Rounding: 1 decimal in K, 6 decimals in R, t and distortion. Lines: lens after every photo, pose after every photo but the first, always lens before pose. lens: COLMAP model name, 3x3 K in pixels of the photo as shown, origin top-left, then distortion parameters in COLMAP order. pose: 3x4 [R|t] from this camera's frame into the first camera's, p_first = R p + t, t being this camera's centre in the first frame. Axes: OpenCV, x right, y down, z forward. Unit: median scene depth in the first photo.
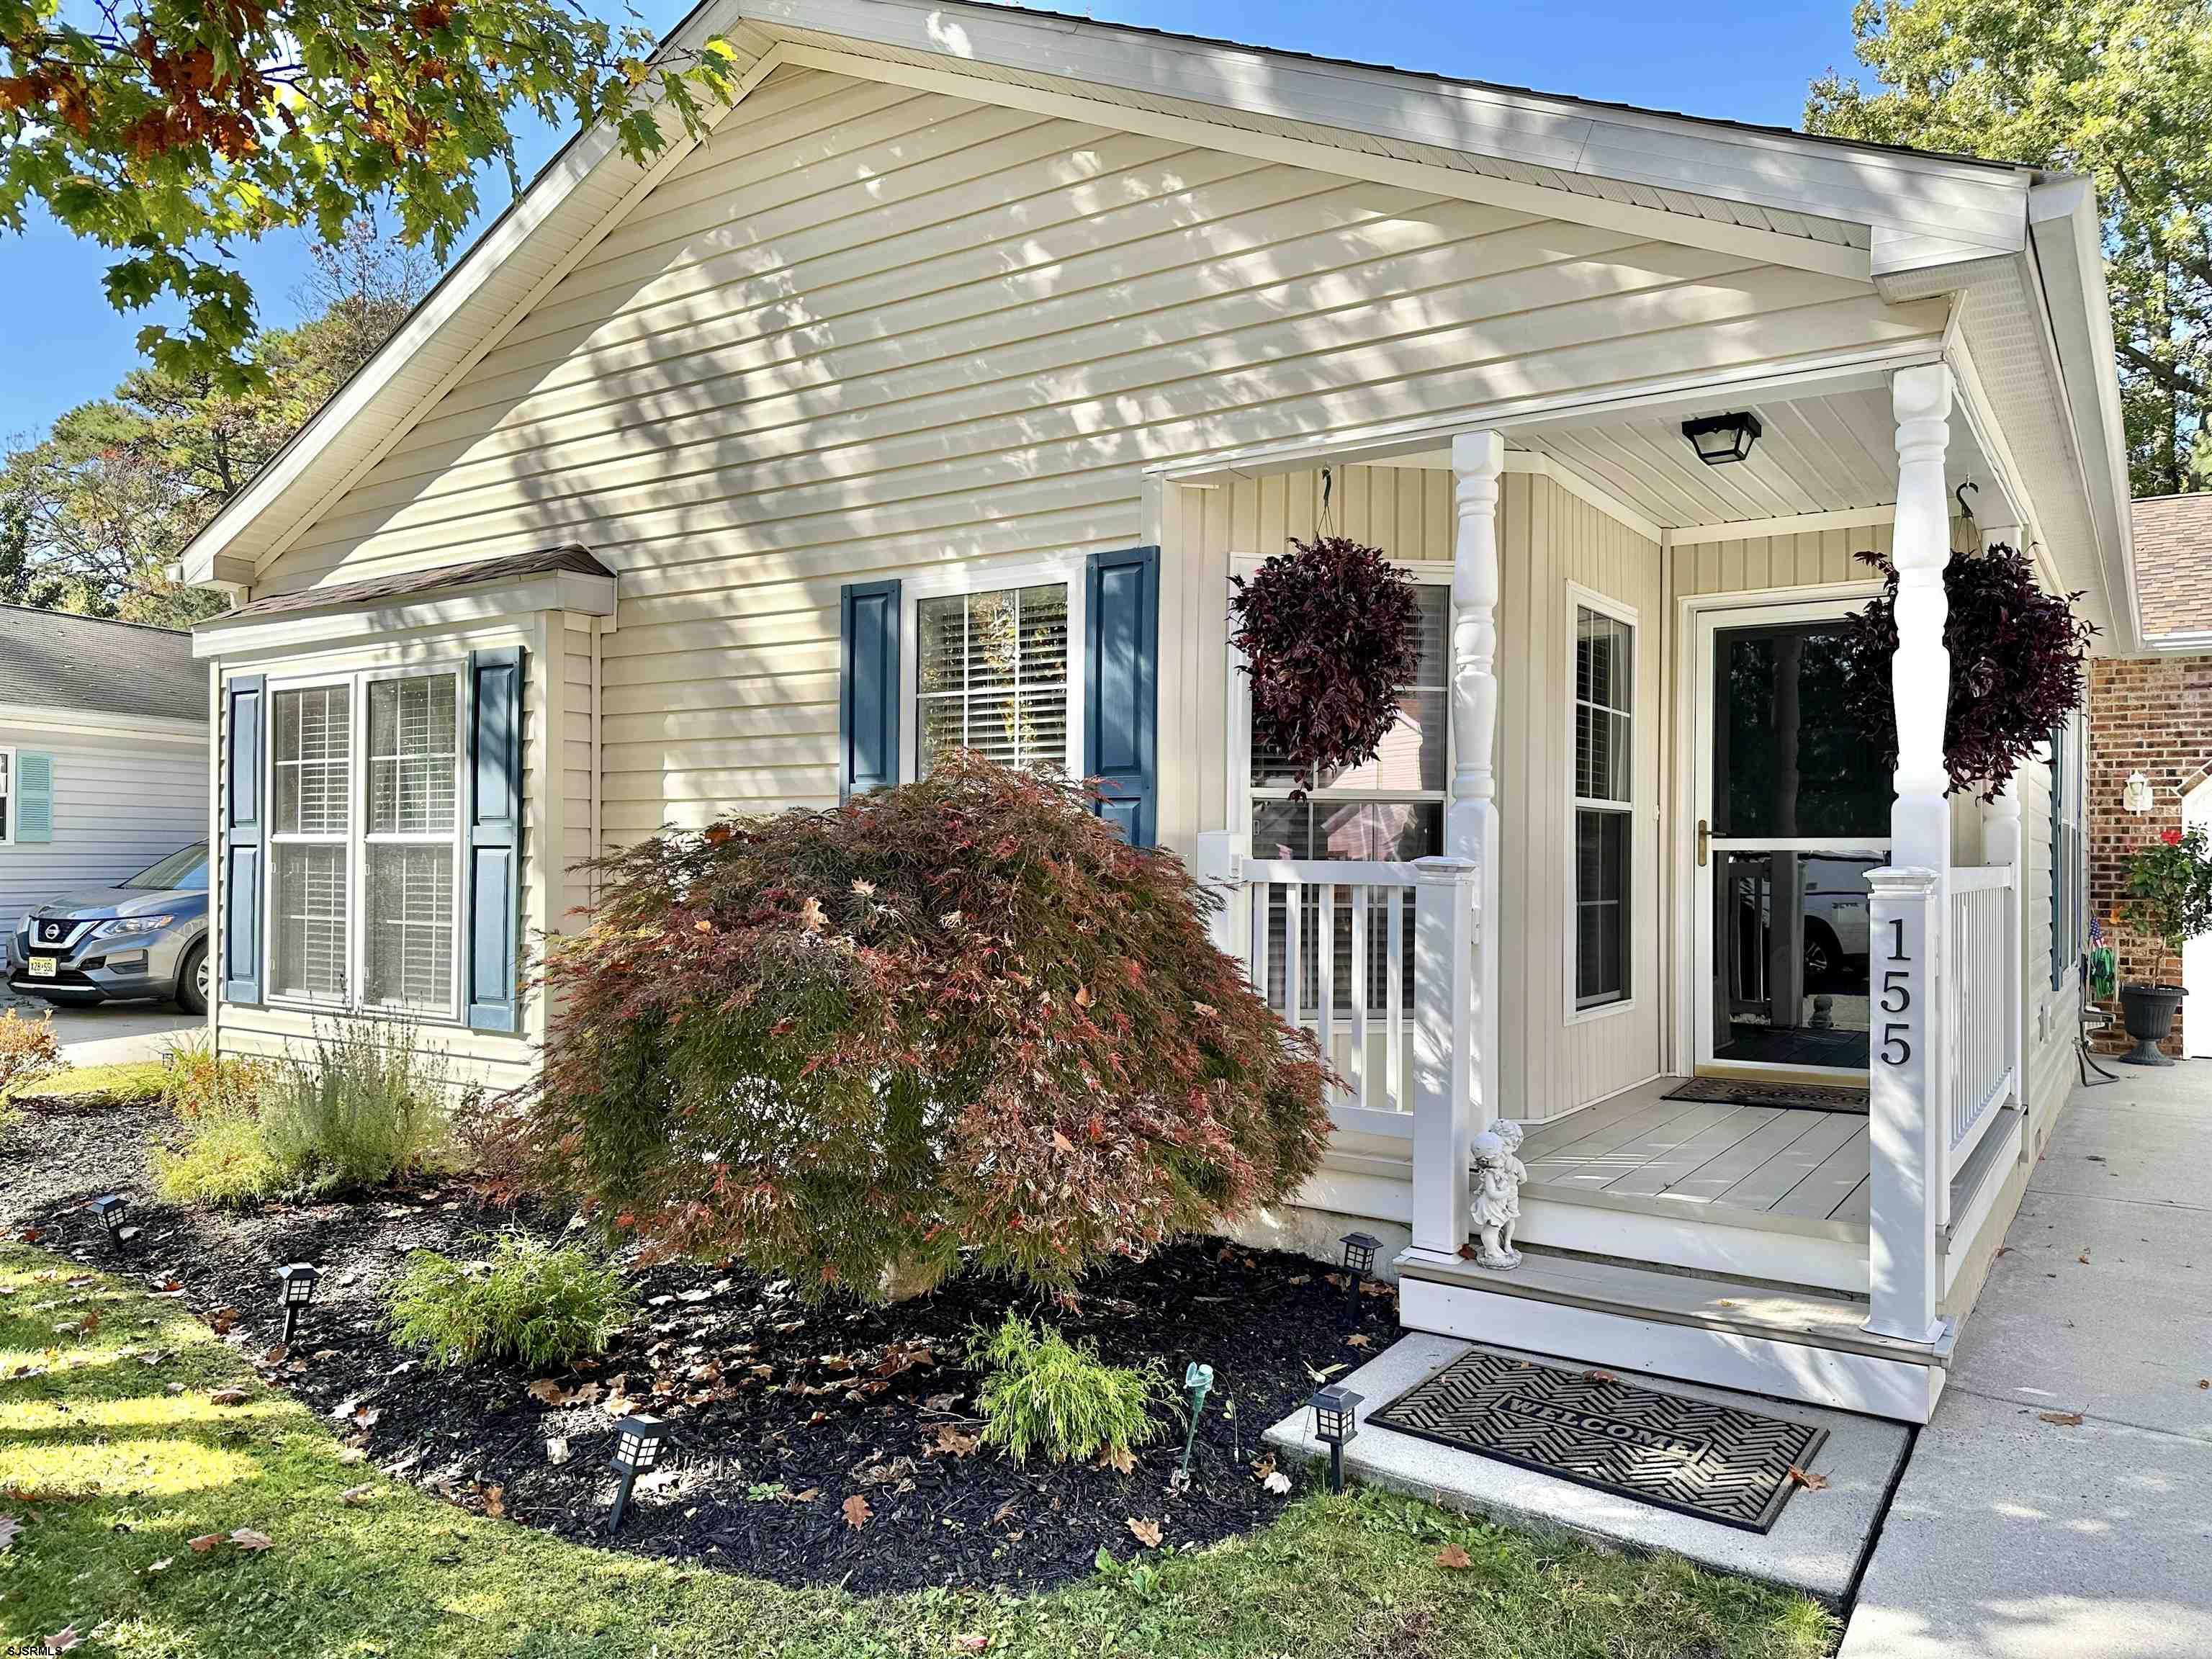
lens RADIAL K [[1564.6, 0, 1106.0], [0, 1564.6, 829.5], [0, 0, 1]] dist [0.039866, -0.047000]
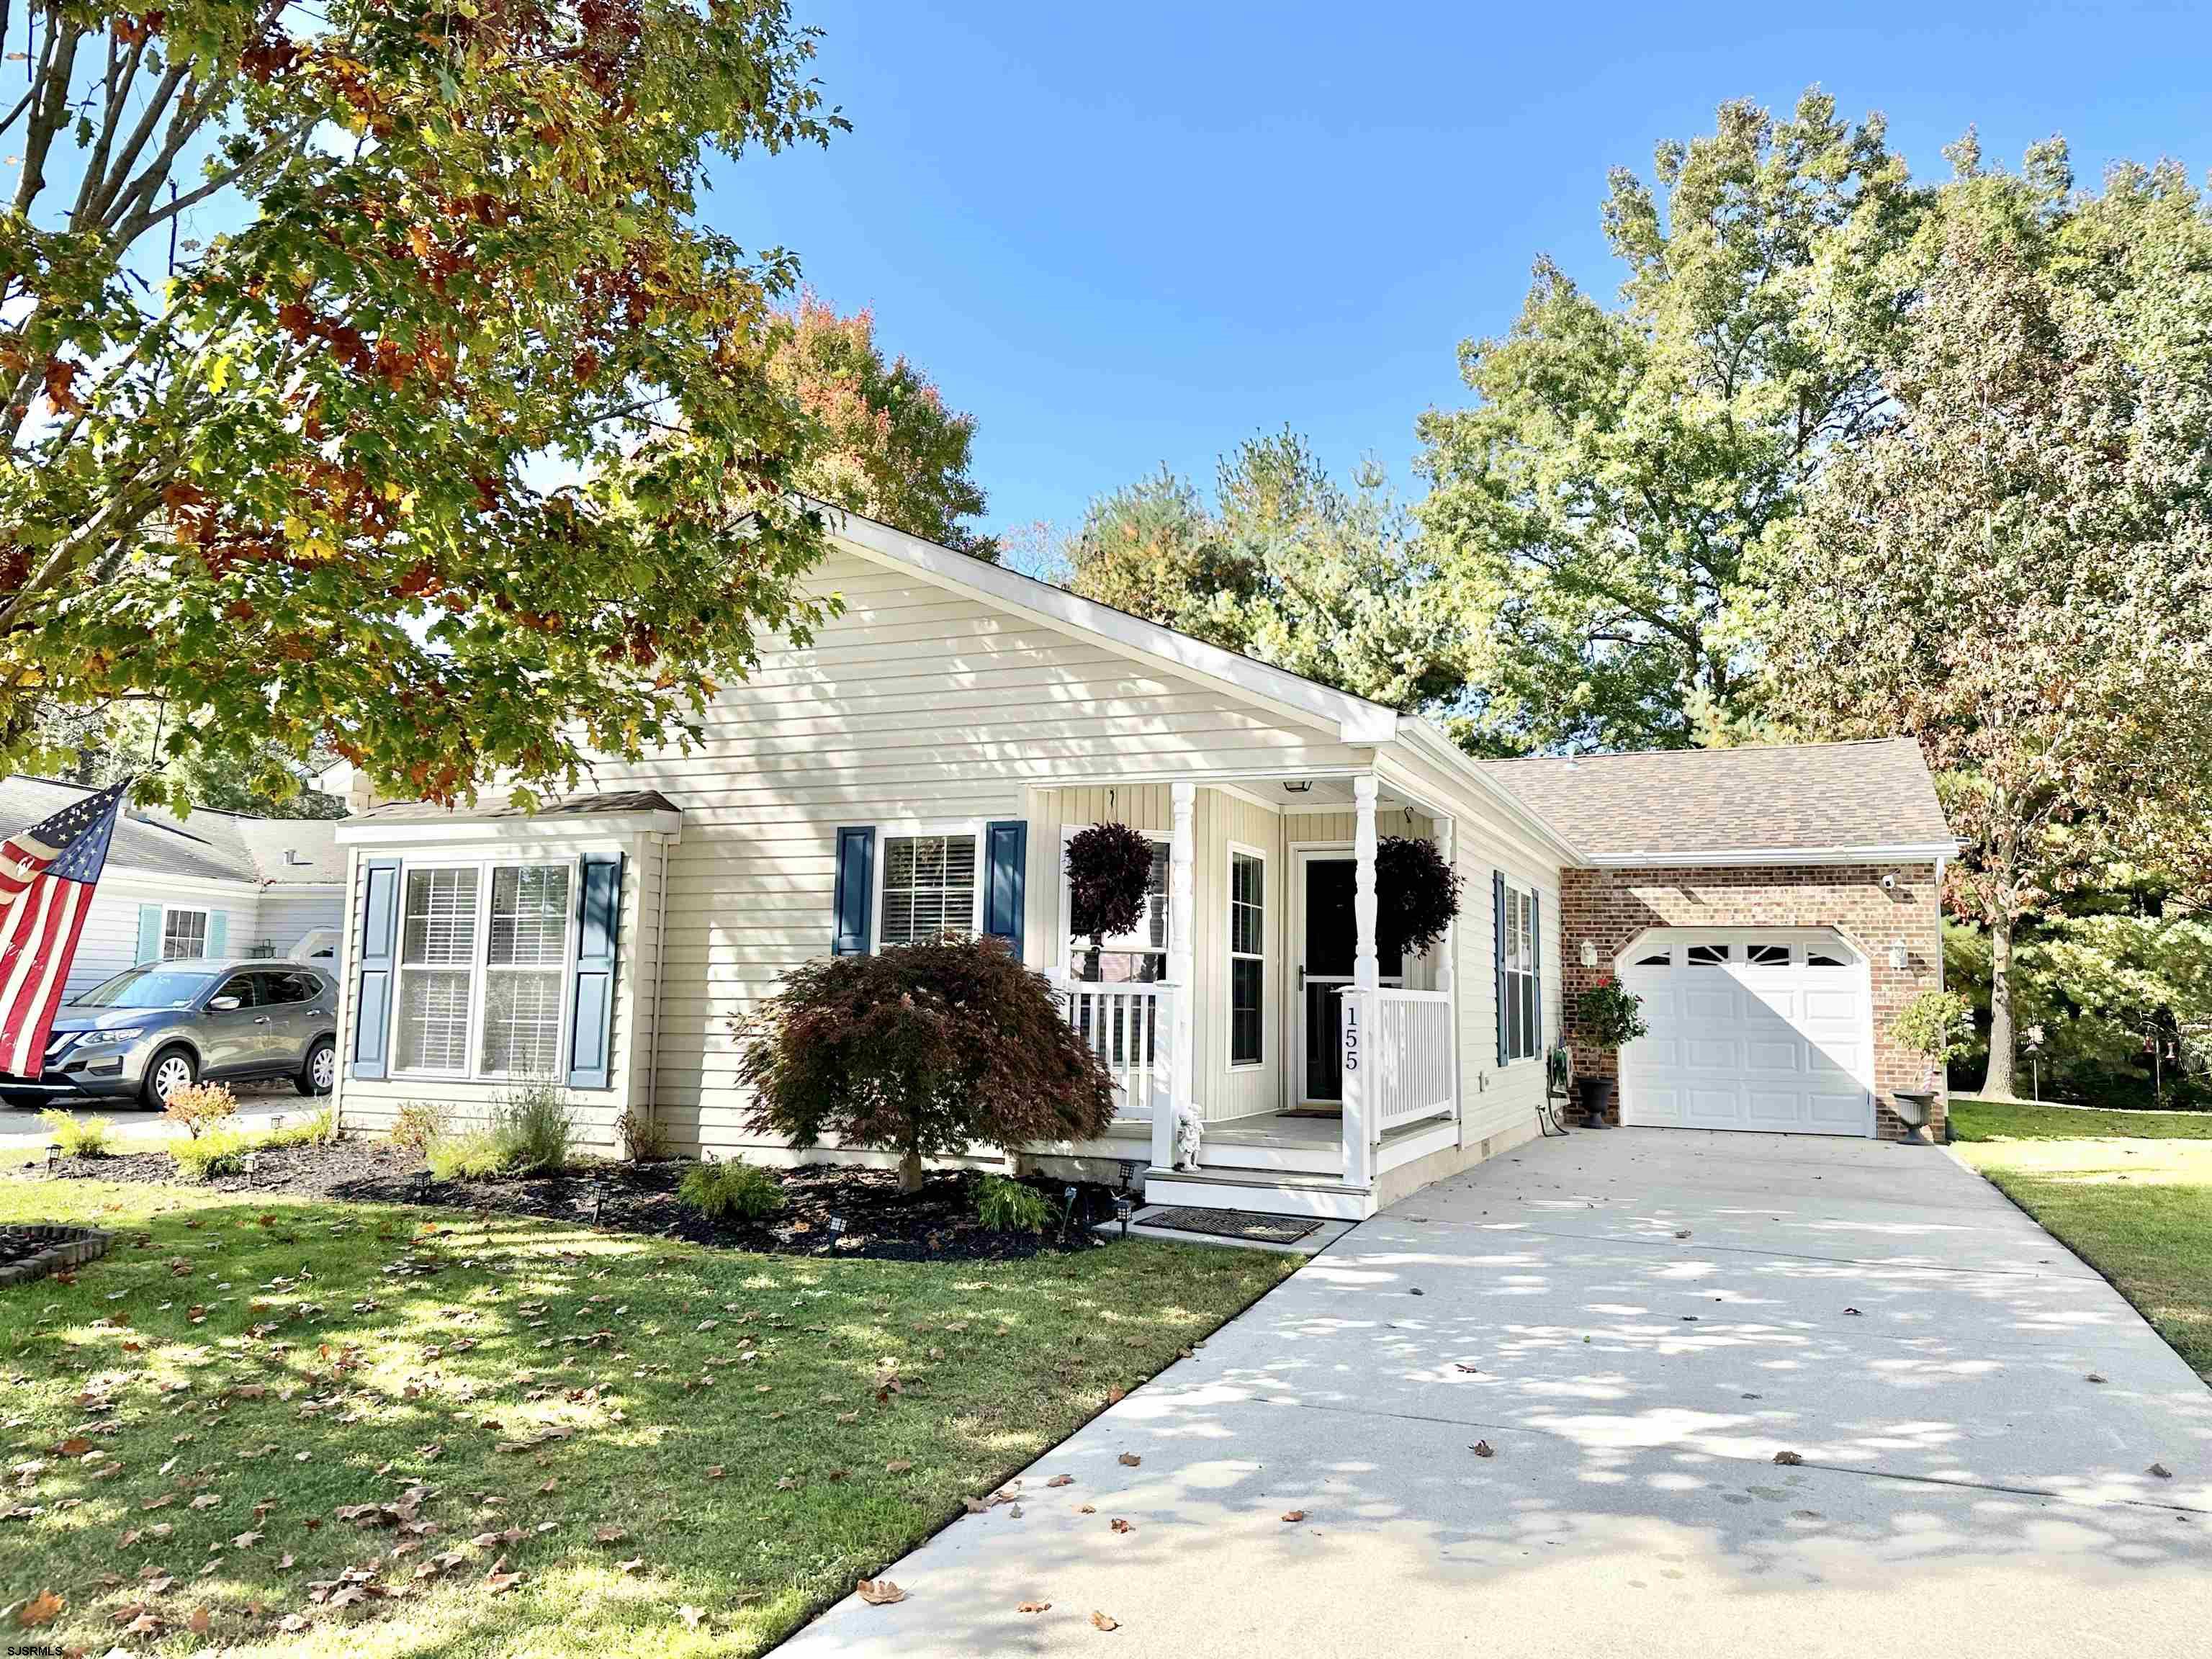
lens RADIAL K [[1567.9, 0, 1106.0], [0, 1567.9, 829.5], [0, 0, 1]] dist [0.148289, -0.285612]
pose [[0.981623, 0.029890, 0.188474, -0.208958], [-0.012792, 0.995742, -0.091287, 0.007001], [-0.190400, 0.087199, 0.977826, -0.826678]]
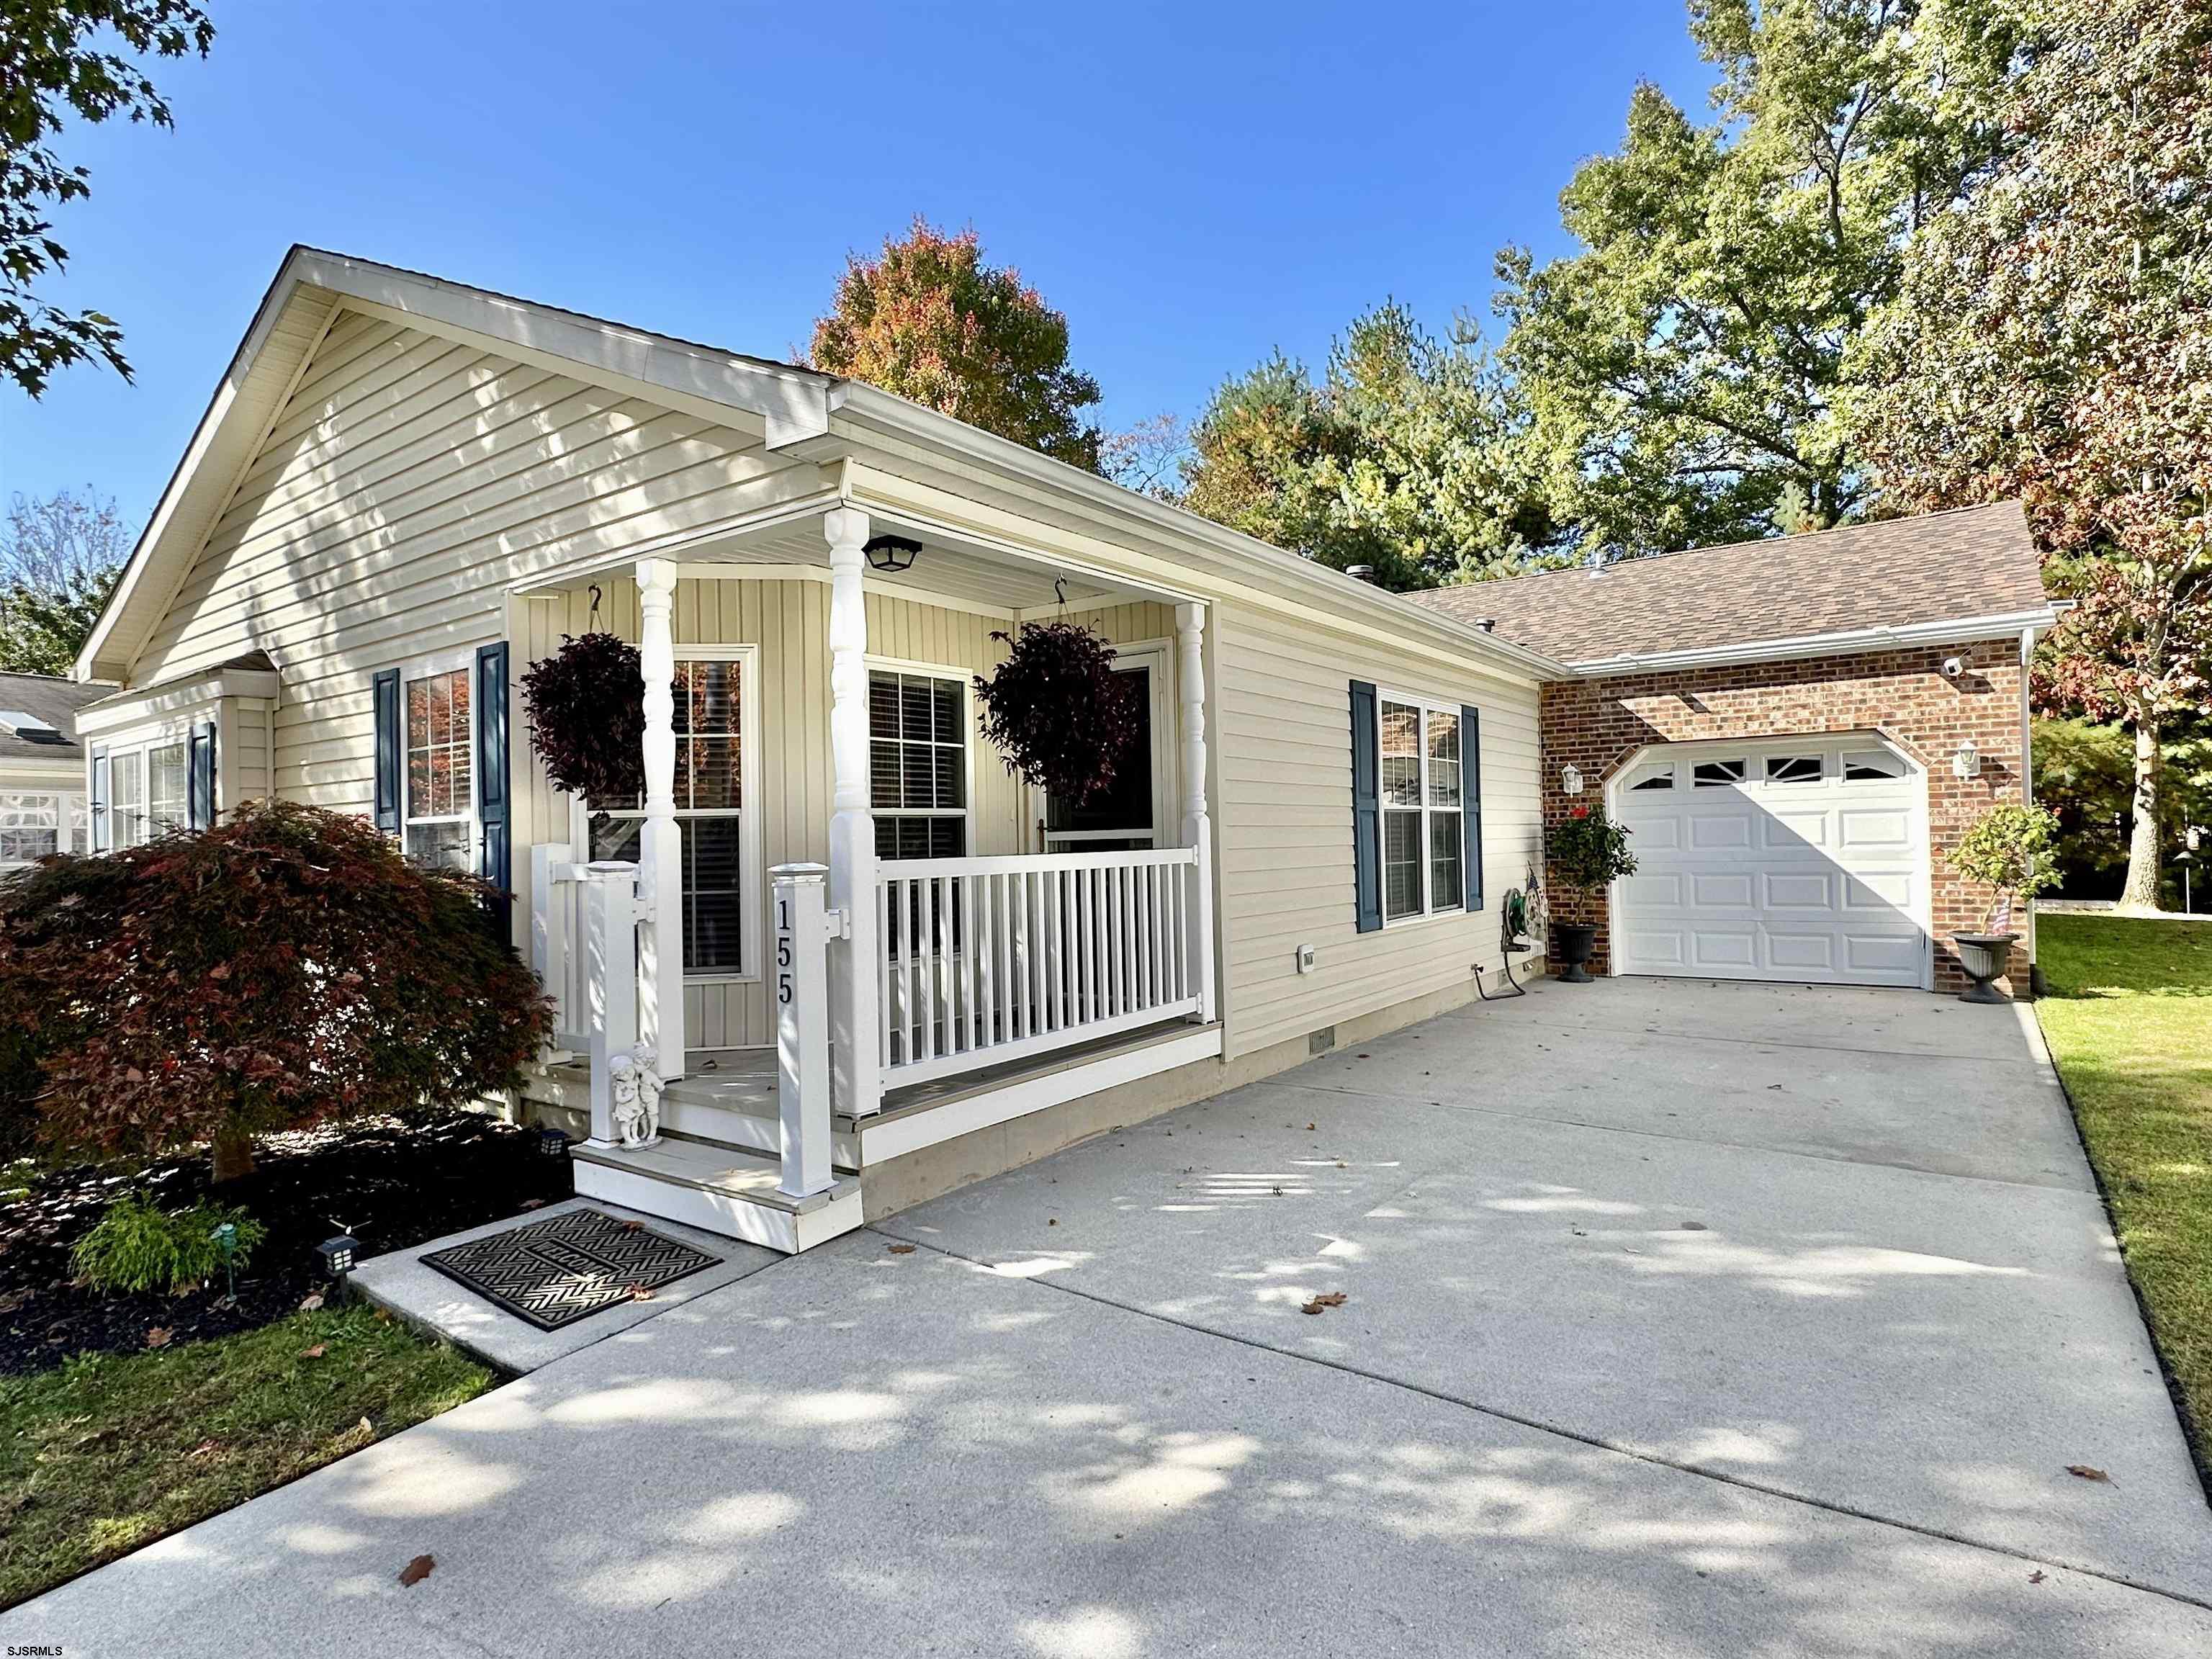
lens RADIAL K [[1181.7, 0, 1106.0], [0, 1181.7, 829.5], [0, 0, 1]] dist [-0.002985, -0.000103]
pose [[0.998834, -0.031718, -0.036398, 0.527493], [0.032068, 0.999445, 0.009049, -0.004863], [0.036091, -0.010205, 0.999296, -0.034488]]
